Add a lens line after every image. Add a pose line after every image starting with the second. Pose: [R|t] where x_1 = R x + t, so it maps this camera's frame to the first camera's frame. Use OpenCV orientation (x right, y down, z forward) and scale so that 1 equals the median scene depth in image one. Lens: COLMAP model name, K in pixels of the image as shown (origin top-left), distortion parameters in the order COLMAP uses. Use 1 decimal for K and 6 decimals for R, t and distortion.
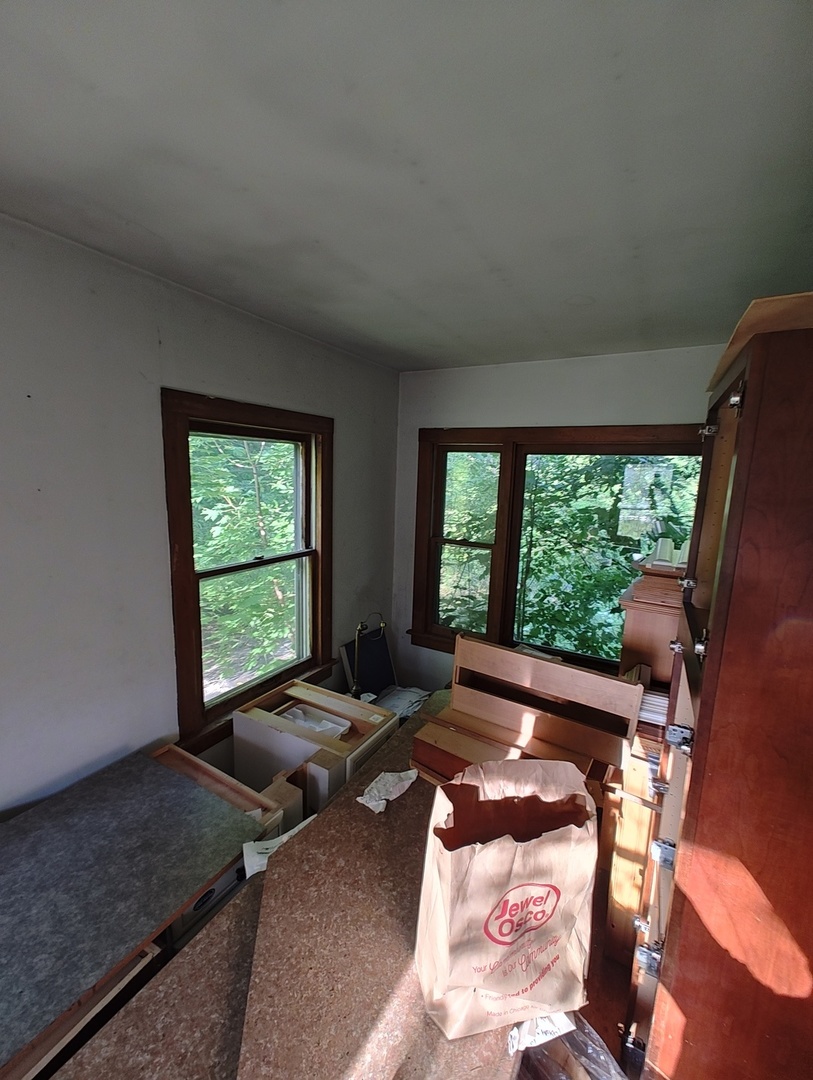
lens RADIAL K [[437.6, 0, 405.7], [0, 437.6, 539.6], [0, 0, 1]] dist [0.004822, -0.001439]
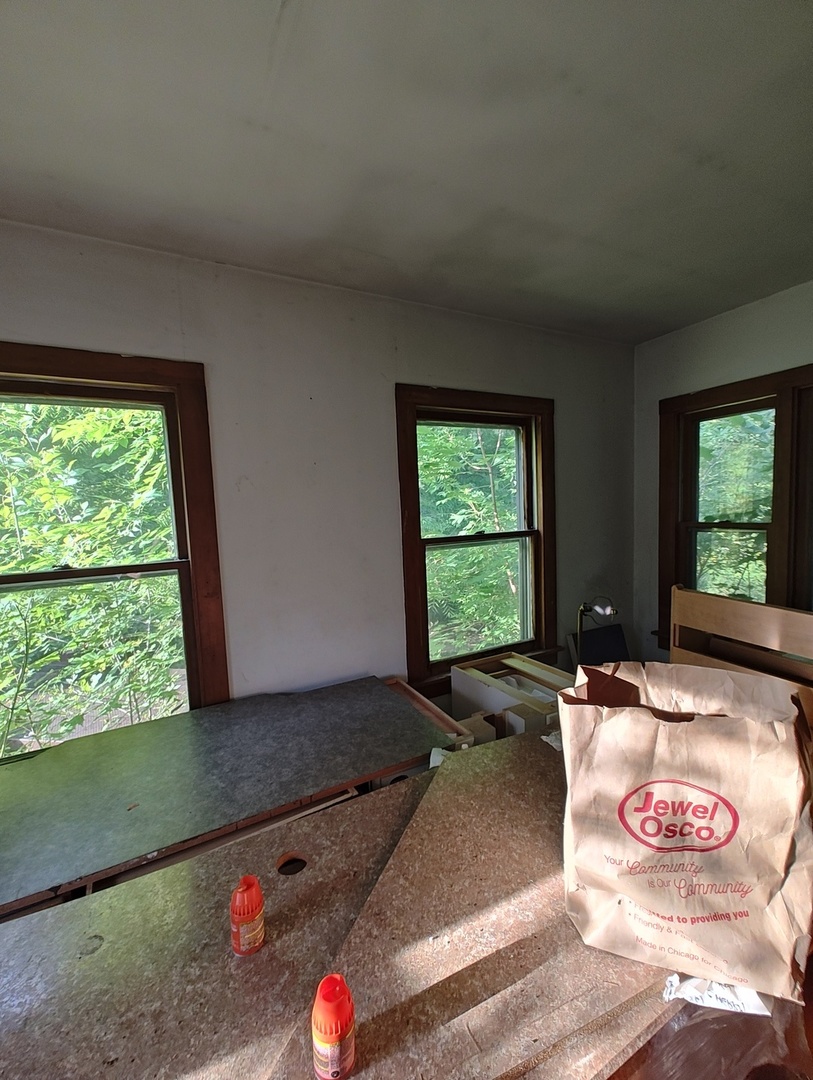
lens RADIAL K [[437.6, 0, 415.9], [0, 437.6, 539.2], [0, 0, 1]] dist [0.004822, -0.001439]
pose [[0.845656, -0.027146, -0.533038, 0.146167], [-0.015345, 0.997056, -0.075121, 0.191496], [0.533508, 0.071706, 0.842750, 0.007511]]
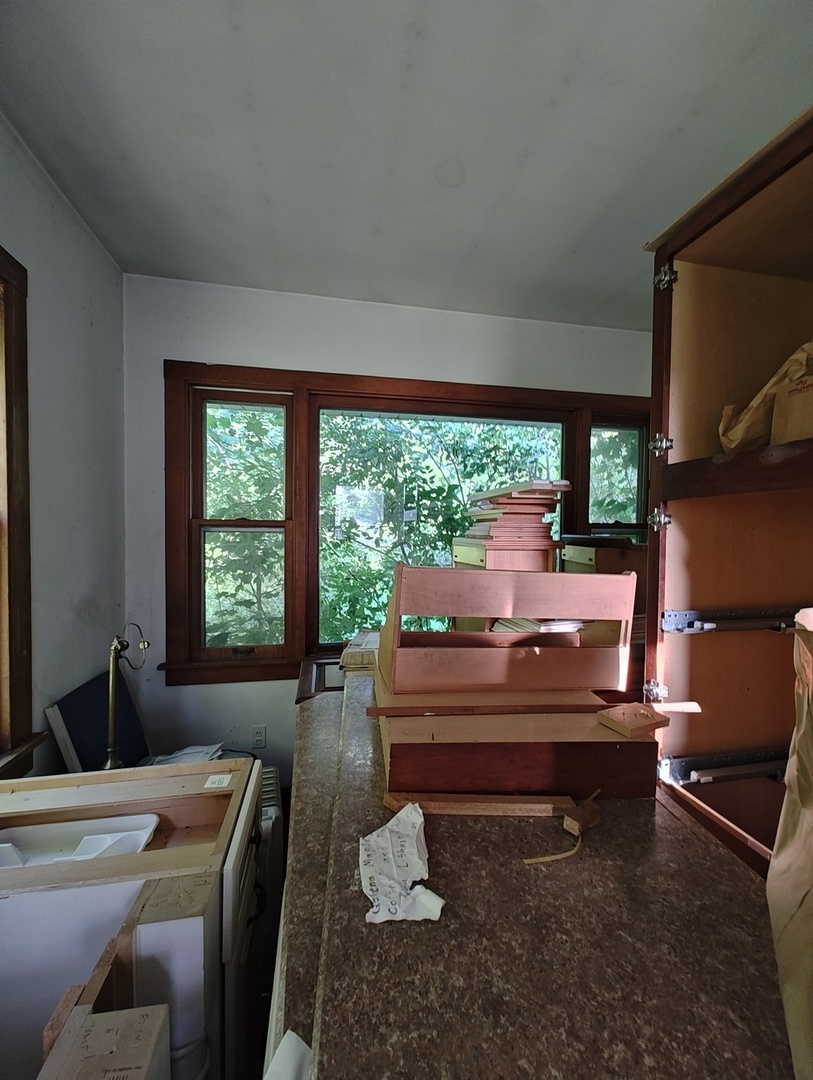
lens RADIAL K [[437.6, 0, 400.9], [0, 437.6, 545.2], [0, 0, 1]] dist [0.004822, -0.001439]
pose [[0.751646, -0.038175, 0.658461, -0.287093], [0.109458, 0.991700, -0.067454, 0.225311], [-0.650421, 0.122775, 0.749586, 0.517619]]
